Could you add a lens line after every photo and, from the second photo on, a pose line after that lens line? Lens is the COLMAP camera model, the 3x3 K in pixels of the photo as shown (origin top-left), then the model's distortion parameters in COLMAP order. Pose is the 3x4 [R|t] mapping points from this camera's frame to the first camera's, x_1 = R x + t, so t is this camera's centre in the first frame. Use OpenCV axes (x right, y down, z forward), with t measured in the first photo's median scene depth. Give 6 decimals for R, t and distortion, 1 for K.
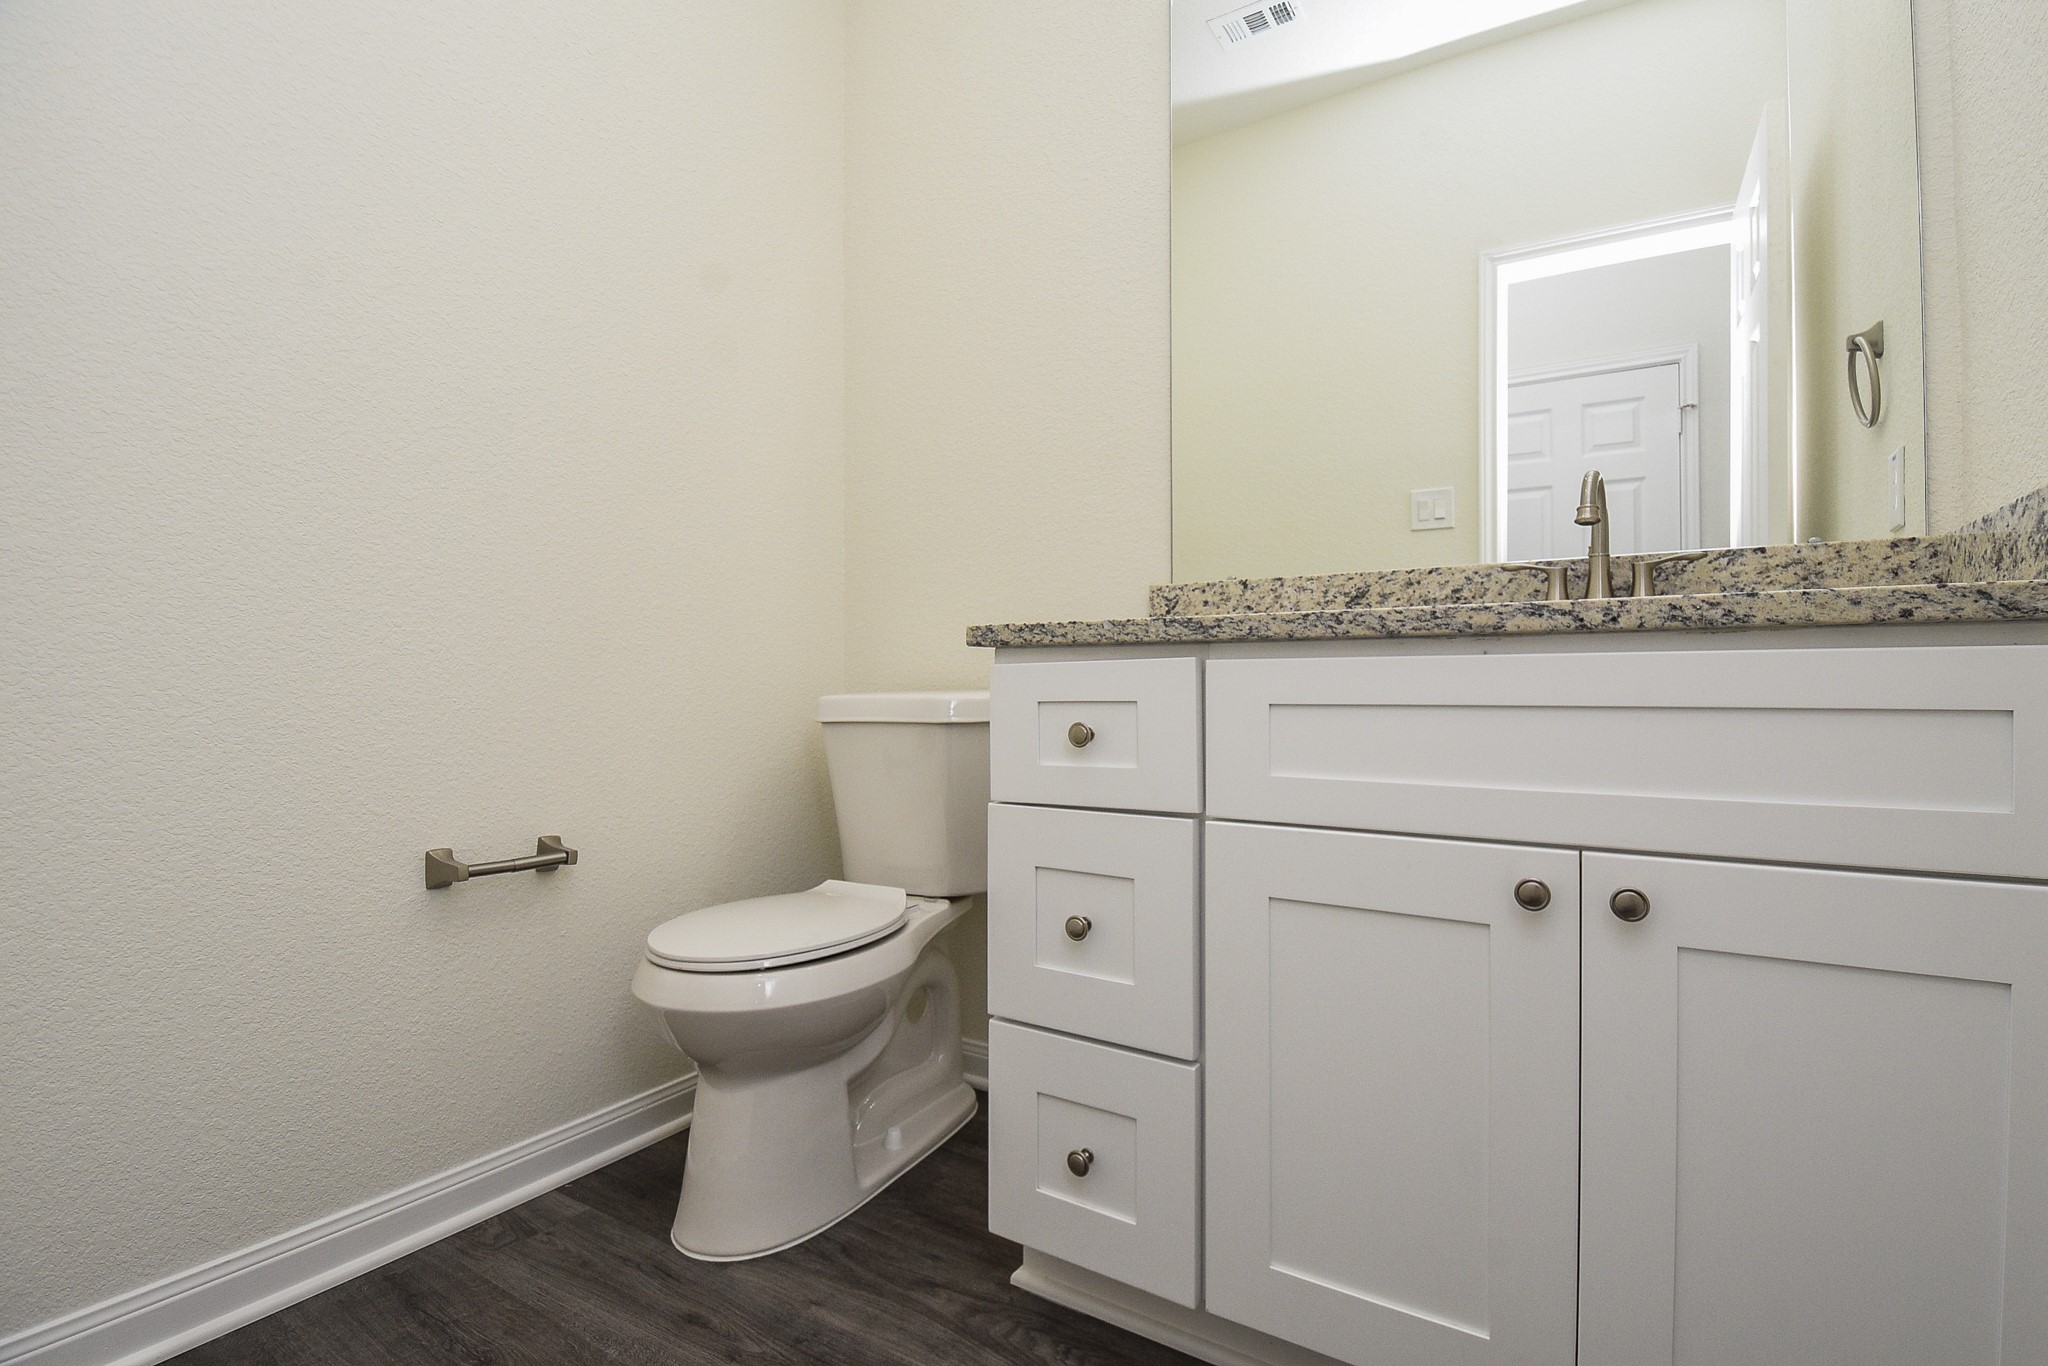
lens RADIAL K [[957.7, 0, 1035.3], [0, 957.7, 686.5], [0, 0, 1]] dist [0.015722, -0.023799]
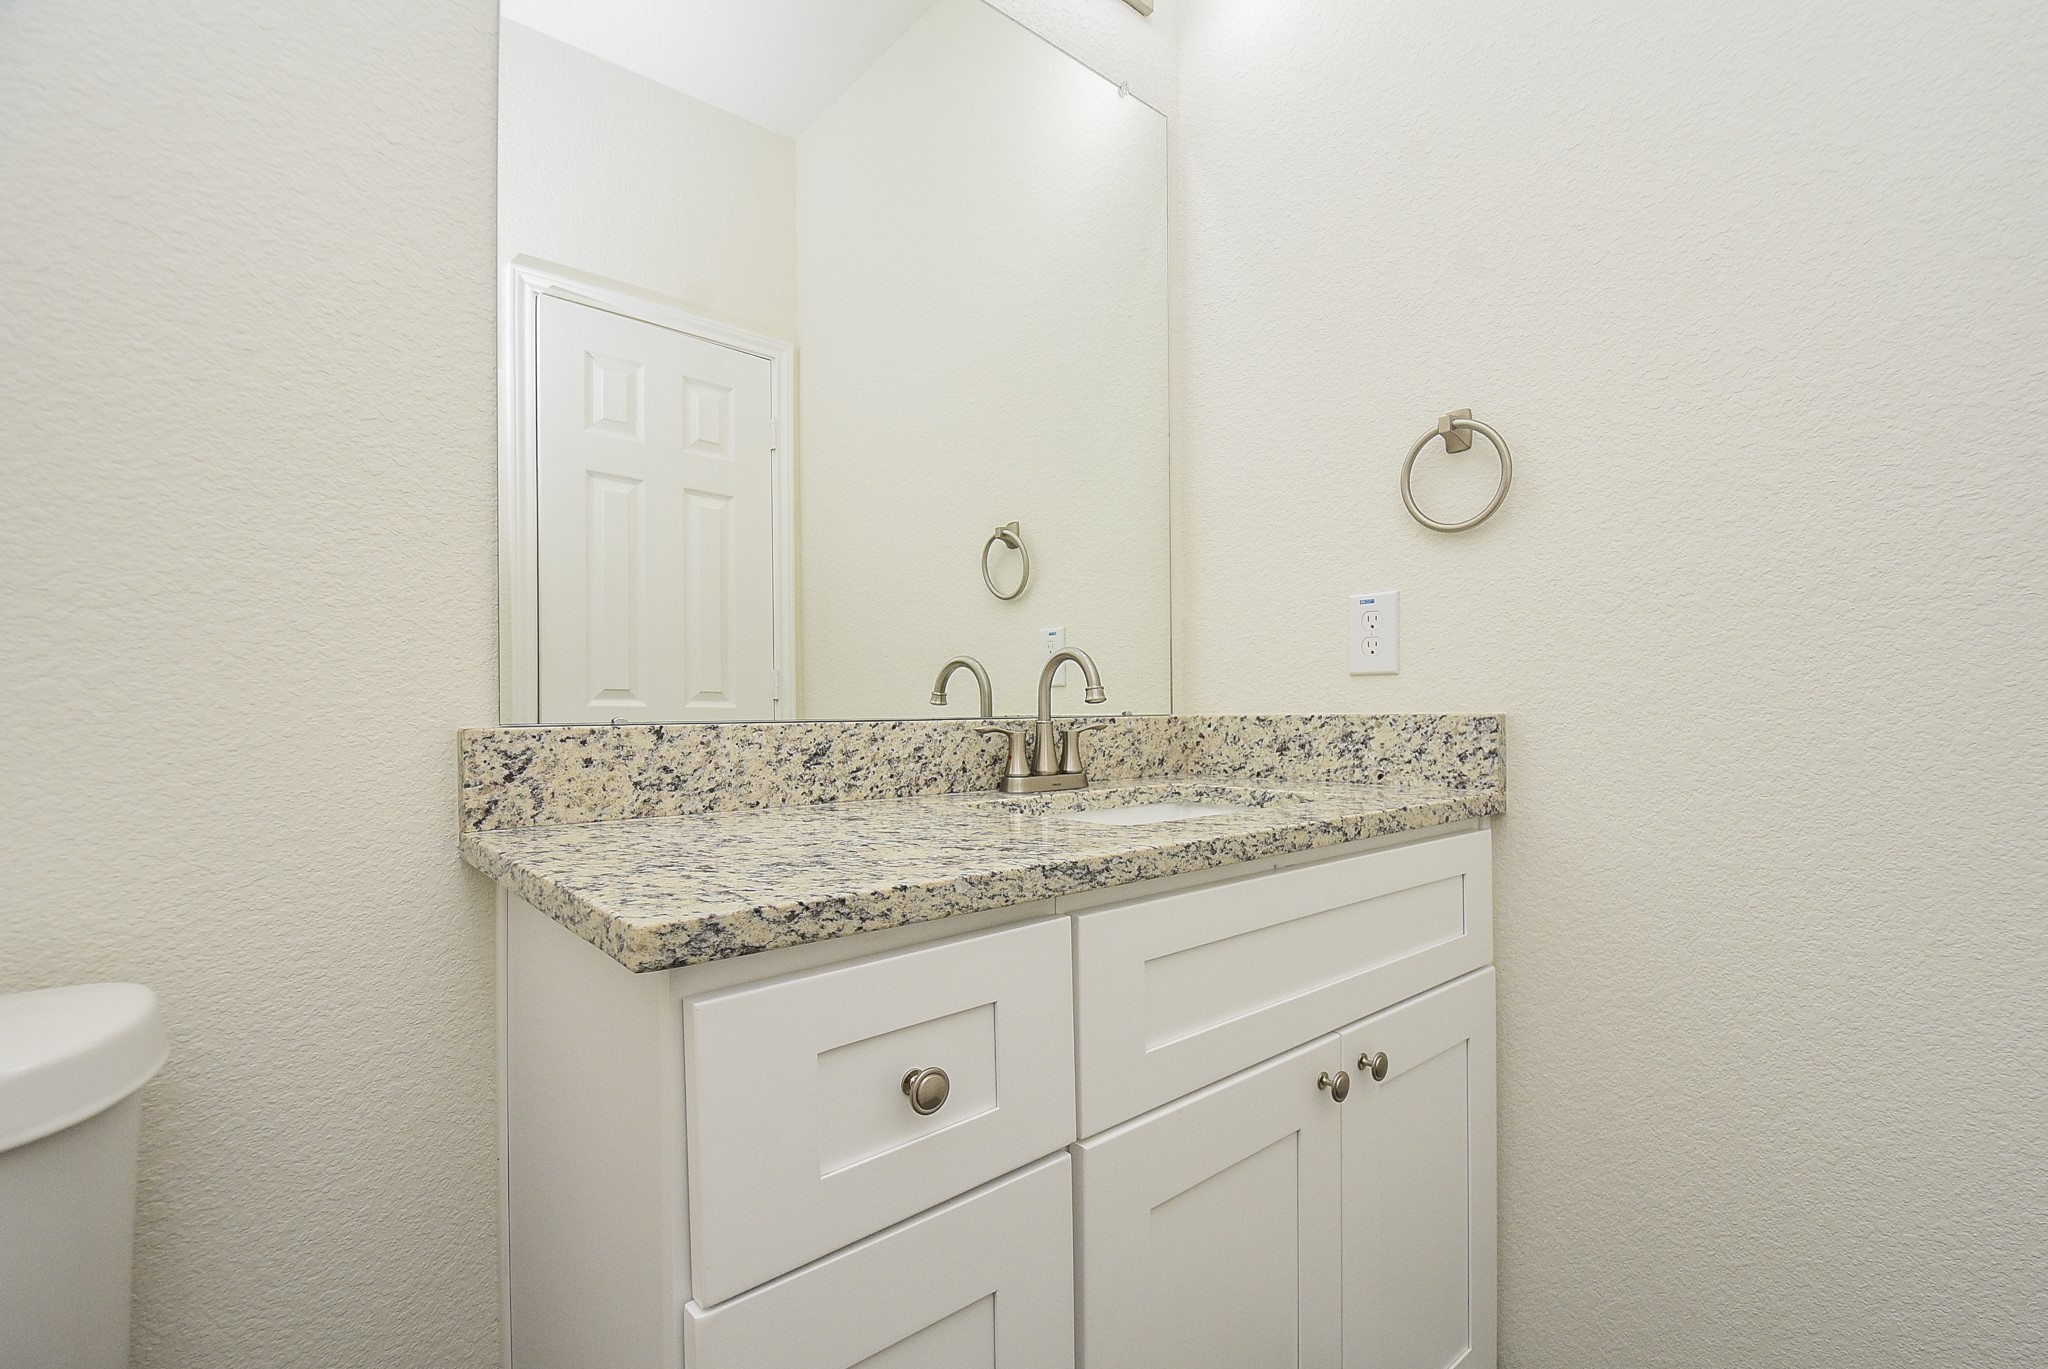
lens RADIAL K [[957.7, 0, 1035.3], [0, 957.7, 688.0], [0, 0, 1]] dist [0.015722, -0.023799]
pose [[0.227510, 0.001041, 0.973775, -0.422686], [0.004448, 0.999988, -0.002108, -0.159571], [-0.973766, 0.004811, 0.227503, 0.712182]]
